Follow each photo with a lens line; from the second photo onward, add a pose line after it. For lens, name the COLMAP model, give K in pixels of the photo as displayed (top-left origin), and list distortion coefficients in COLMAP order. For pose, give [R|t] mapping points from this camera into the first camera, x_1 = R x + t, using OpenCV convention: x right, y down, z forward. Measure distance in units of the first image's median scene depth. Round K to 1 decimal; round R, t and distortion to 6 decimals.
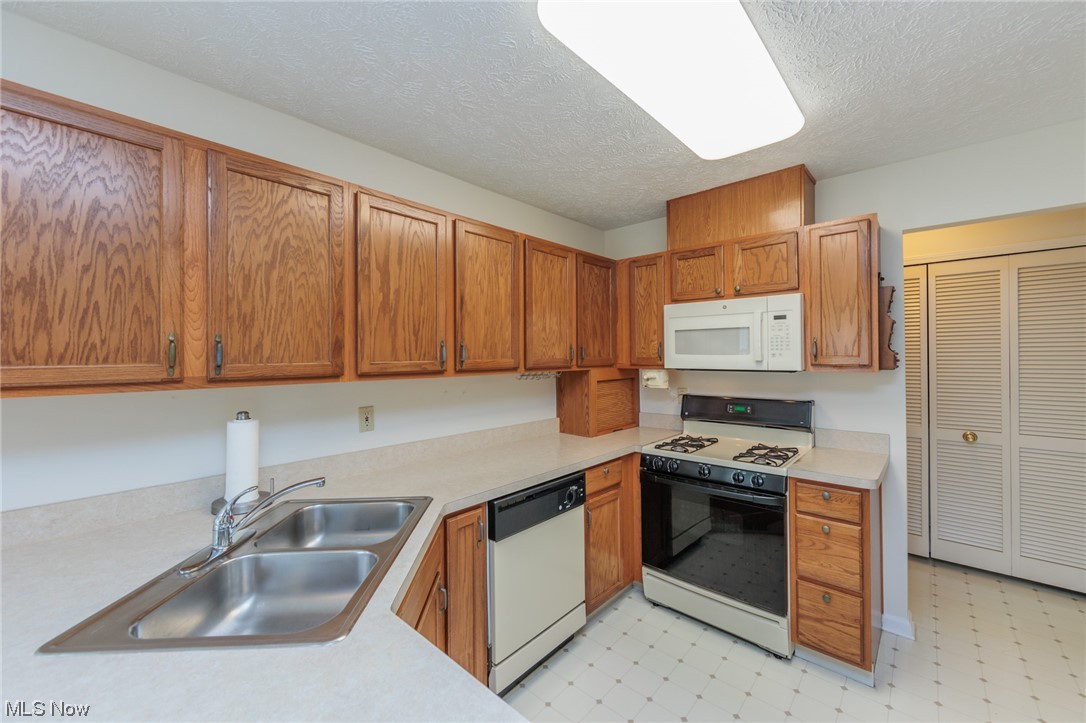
lens RADIAL K [[427.5, 0, 544.2], [0, 427.5, 357.9], [0, 0, 1]] dist [0.000256, -0.001113]
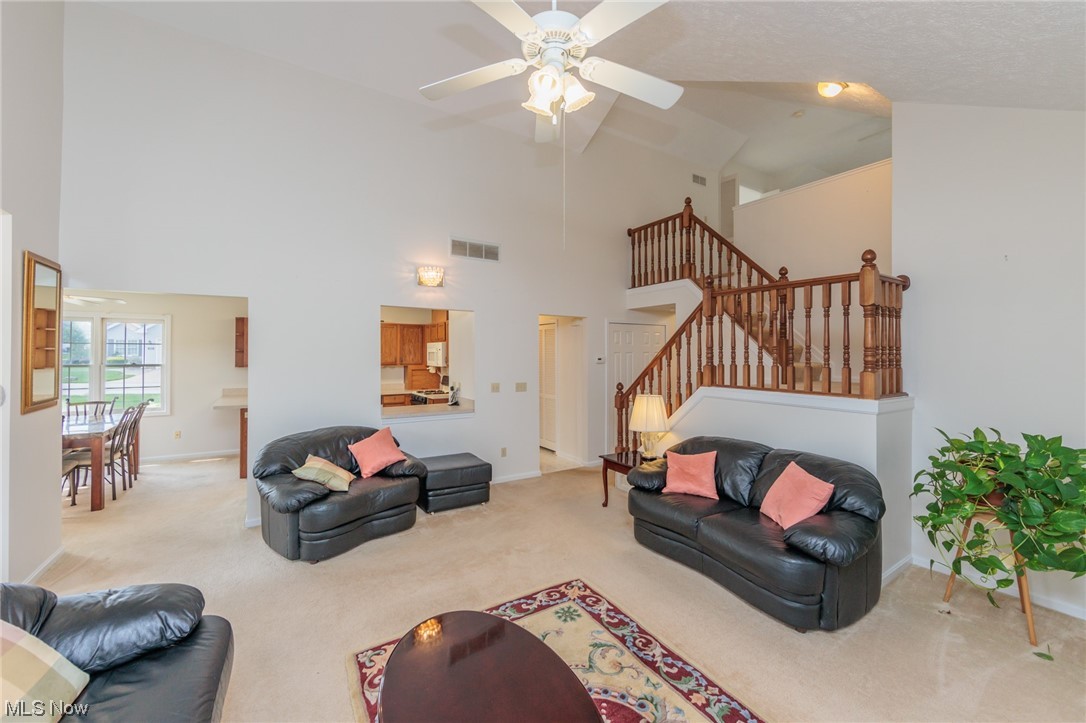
lens RADIAL K [[427.5, 0, 543.6], [0, 427.5, 363.1], [0, 0, 1]] dist [0.000256, -0.001113]
pose [[0.964876, 0.017178, -0.262144, 2.246377], [-0.012155, 0.999710, 0.020773, -0.077581], [0.262425, -0.016857, 0.964805, -1.947815]]
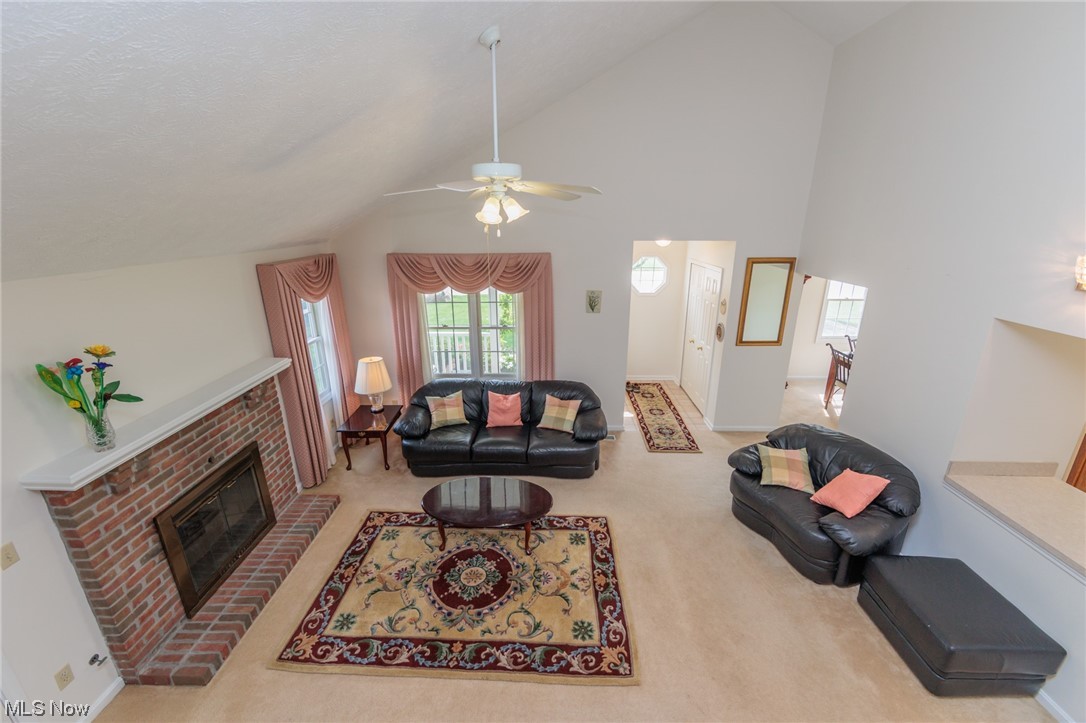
lens RADIAL K [[427.5, 0, 543.8], [0, 427.5, 348.1], [0, 0, 1]] dist [0.000256, -0.001113]
pose [[-0.753419, 0.205781, -0.624511, 2.770237], [0.005099, 0.951567, 0.307398, -0.623565], [0.657521, 0.228415, -0.717978, -0.076030]]
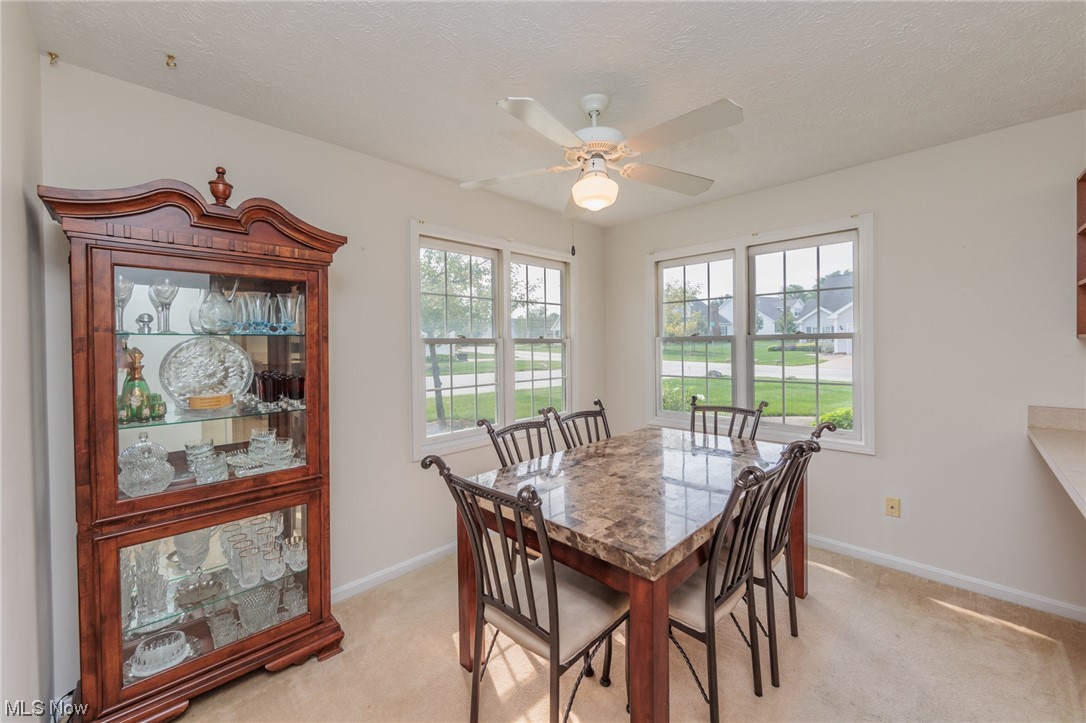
lens RADIAL K [[427.5, 0, 537.1], [0, 427.5, 348.1], [0, 0, 1]] dist [0.000256, -0.001113]
pose [[-0.055030, 0.015394, -0.998366, 0.242127], [0.007863, 0.999857, 0.014984, 0.043285], [0.998454, -0.007026, -0.055143, -0.670771]]
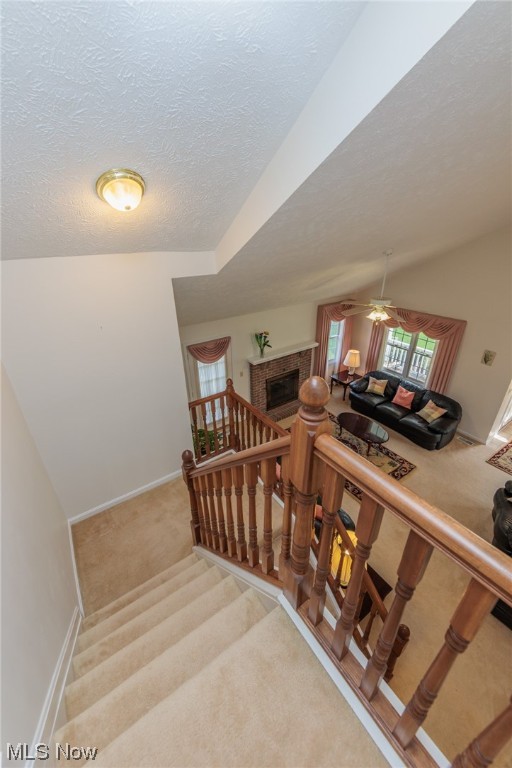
lens RADIAL K [[302.3, 0, 253.2], [0, 302.3, 375.5], [0, 0, 1]] dist [0.000256, -0.001113]
pose [[-0.971857, -0.081935, 0.220862, 2.391452], [0.026102, 0.894334, 0.446637, -1.225356], [-0.234119, 0.439832, -0.867027, 1.149375]]
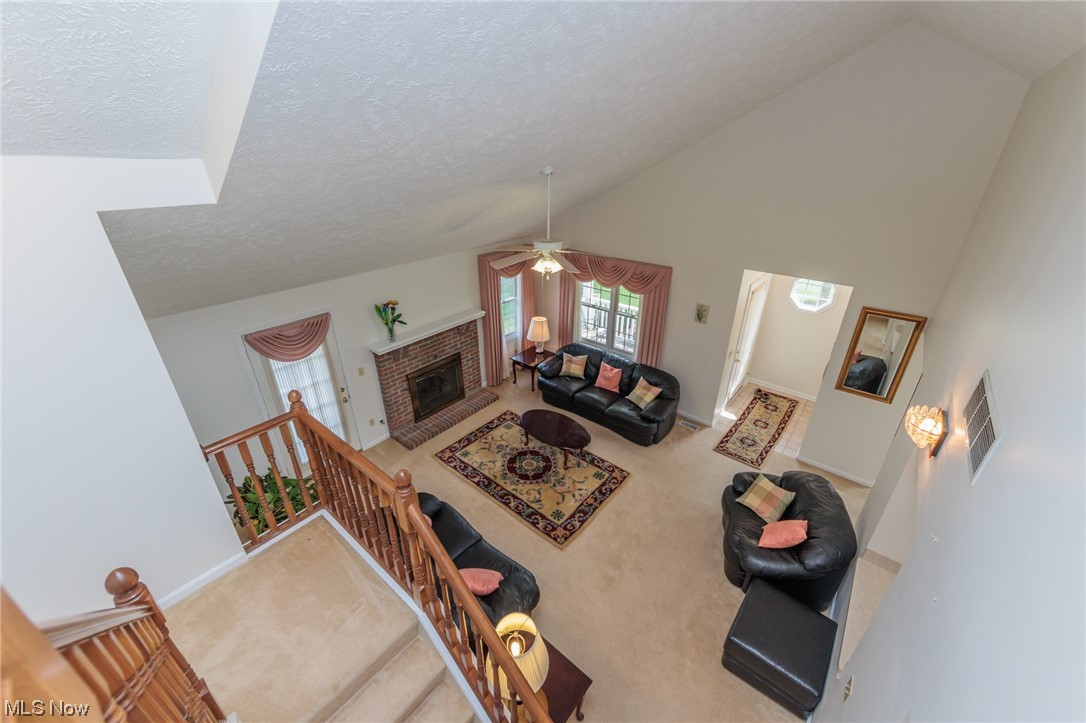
lens RADIAL K [[427.5, 0, 548.0], [0, 427.5, 353.9], [0, 0, 1]] dist [0.000256, -0.001113]
pose [[-0.998682, 0.025288, -0.044667, 2.140861], [0.002719, 0.895057, 0.445943, -1.157590], [0.051256, 0.445234, -0.893946, 0.909416]]
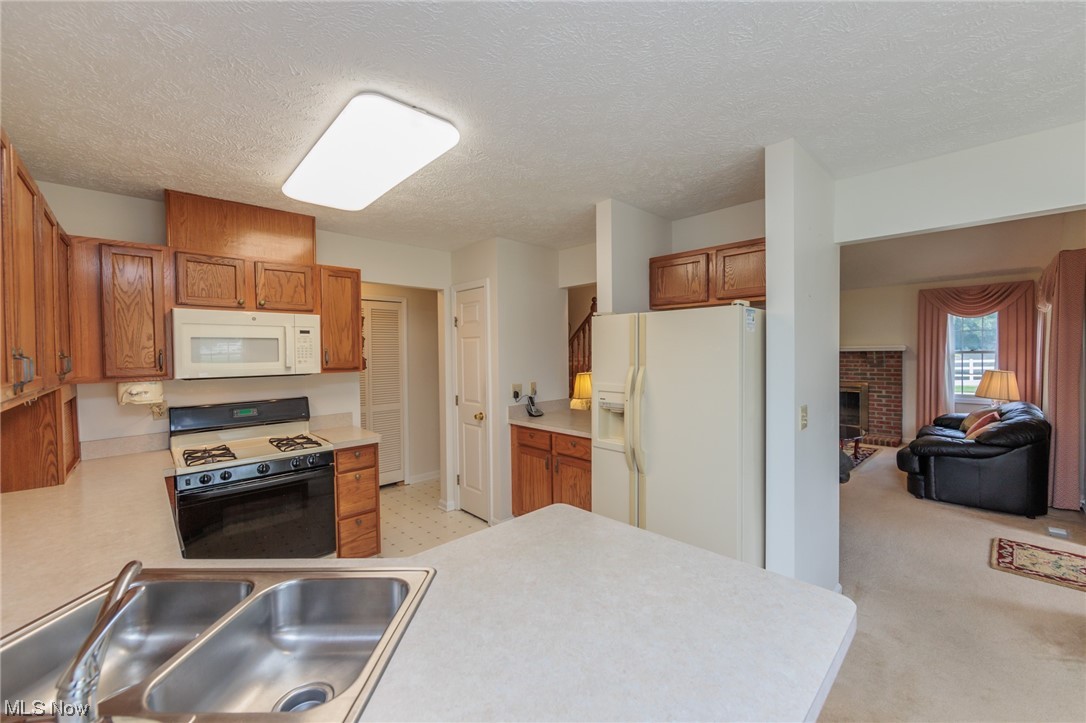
lens RADIAL K [[427.5, 0, 547.8], [0, 427.5, 358.3], [0, 0, 1]] dist [0.000256, -0.001113]
pose [[0.070630, -0.011658, 0.997434, -0.704208], [0.017915, 0.999785, 0.010416, -0.017826], [-0.997342, 0.017133, 0.070824, 0.202763]]
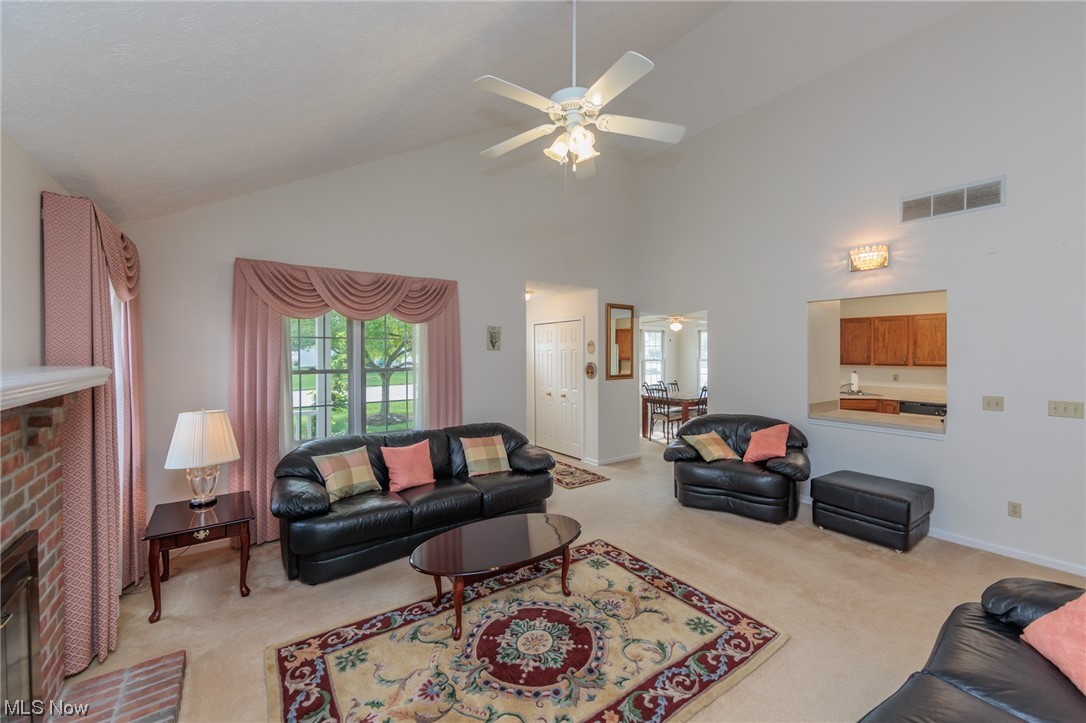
lens RADIAL K [[427.5, 0, 549.1], [0, 427.5, 351.2], [0, 0, 1]] dist [0.000256, -0.001113]
pose [[-0.195959, 0.006286, -0.980592, 3.191763], [-0.004431, 0.999964, 0.007295, -0.075196], [0.980602, 0.005774, -0.195924, -0.946338]]
